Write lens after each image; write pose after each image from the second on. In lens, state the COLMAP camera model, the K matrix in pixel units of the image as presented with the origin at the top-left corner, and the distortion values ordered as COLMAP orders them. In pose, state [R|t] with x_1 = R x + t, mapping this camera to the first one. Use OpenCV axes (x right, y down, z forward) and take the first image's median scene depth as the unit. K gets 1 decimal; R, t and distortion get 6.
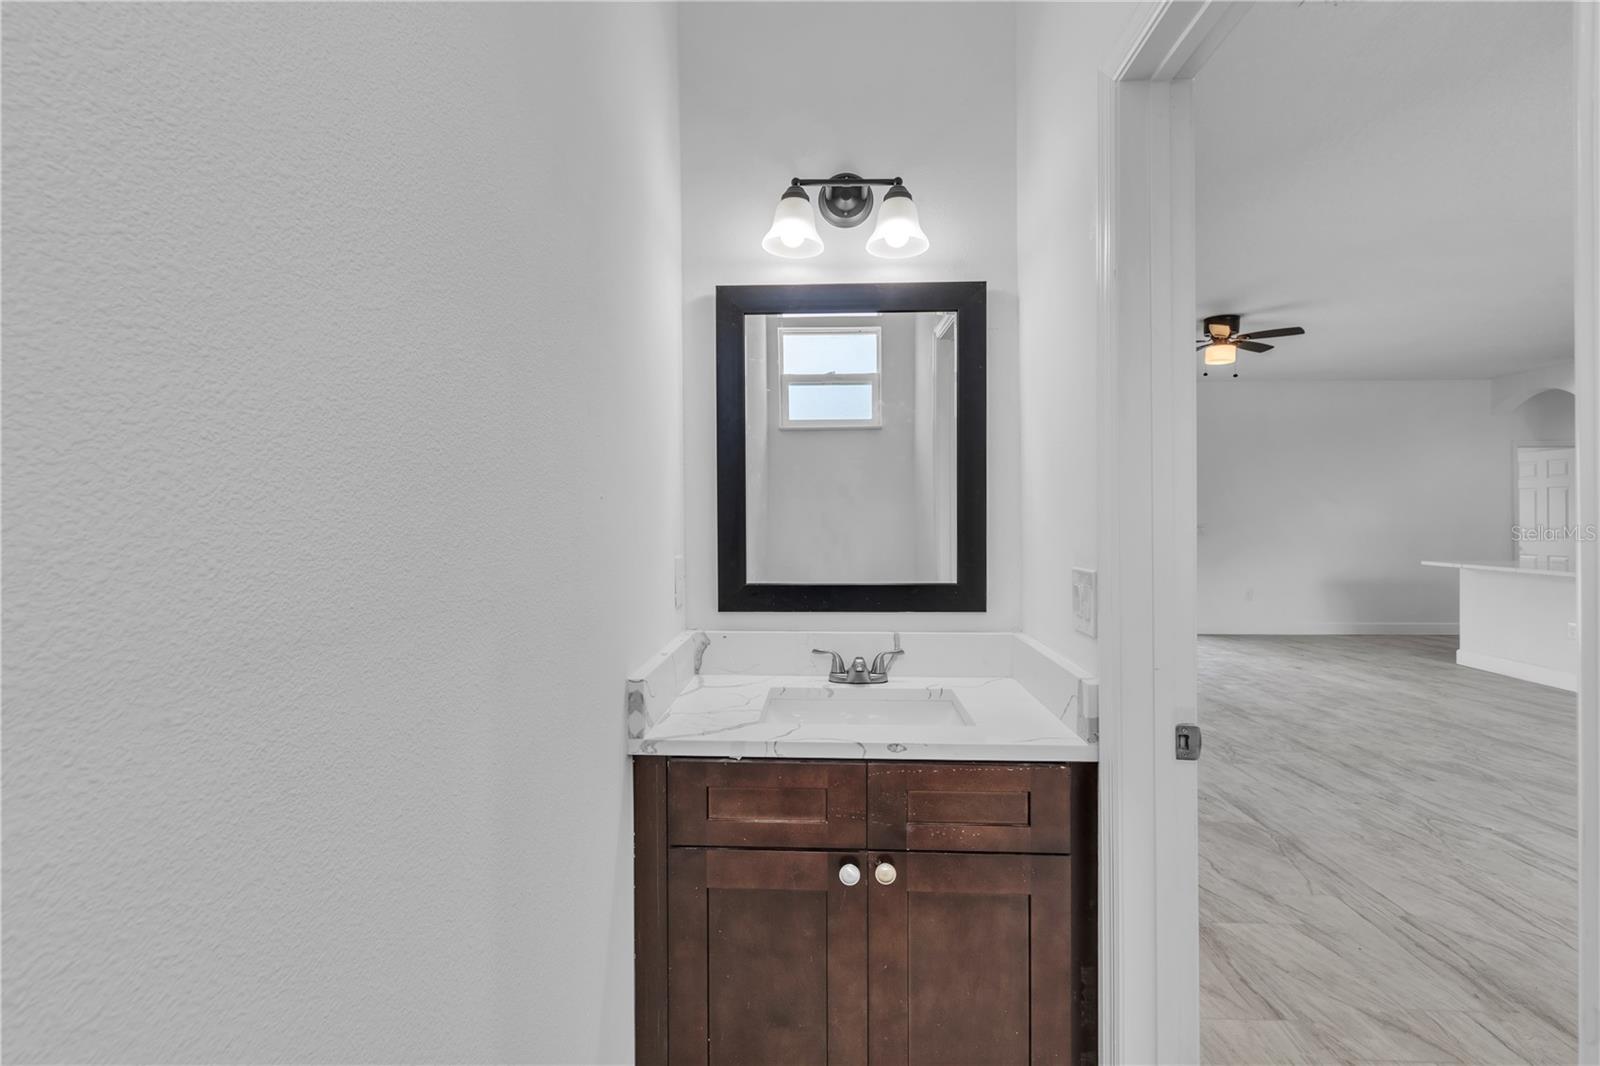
lens RADIAL K [[741.4, 0, 802.3], [0, 741.4, 516.4], [0, 0, 1]] dist [0.005879, -0.000594]
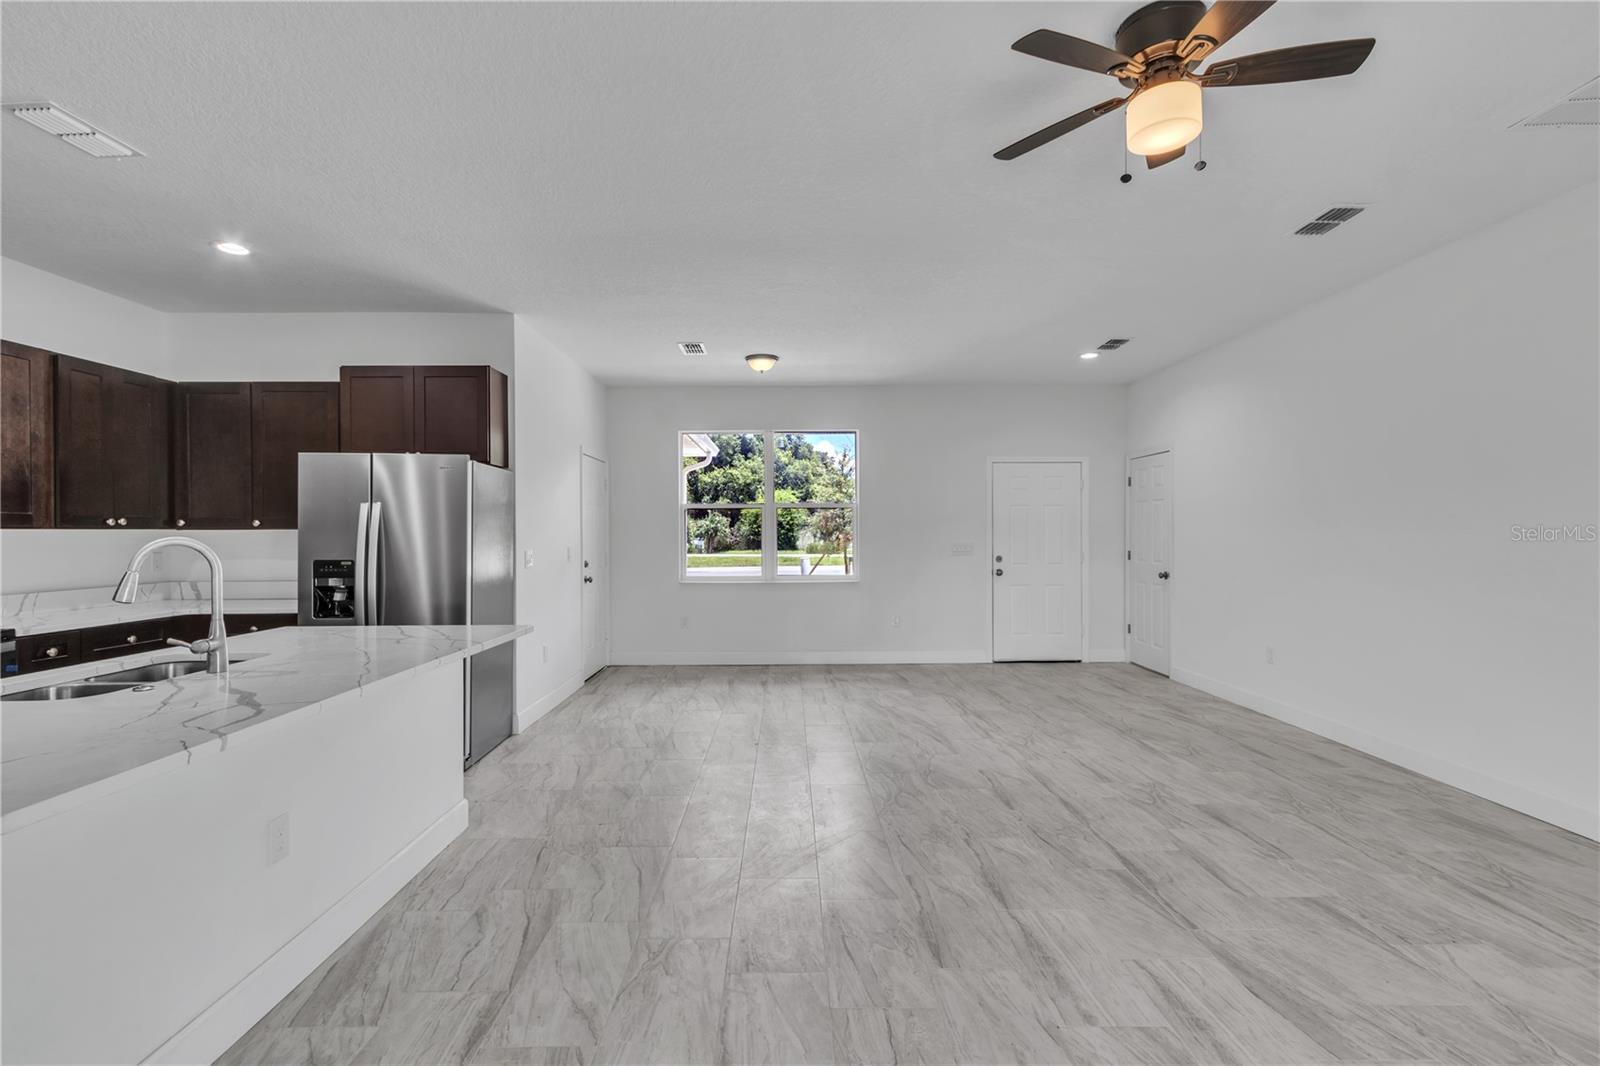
lens RADIAL K [[731.3, 0, 795.5], [0, 731.3, 536.7], [0, 0, 1]] dist [0.010533, -0.003352]
pose [[-0.999011, 0.006032, -0.044053, 1.084033], [0.005676, 0.999950, 0.008200, -0.006512], [0.044100, 0.007942, -0.998996, 1.927940]]
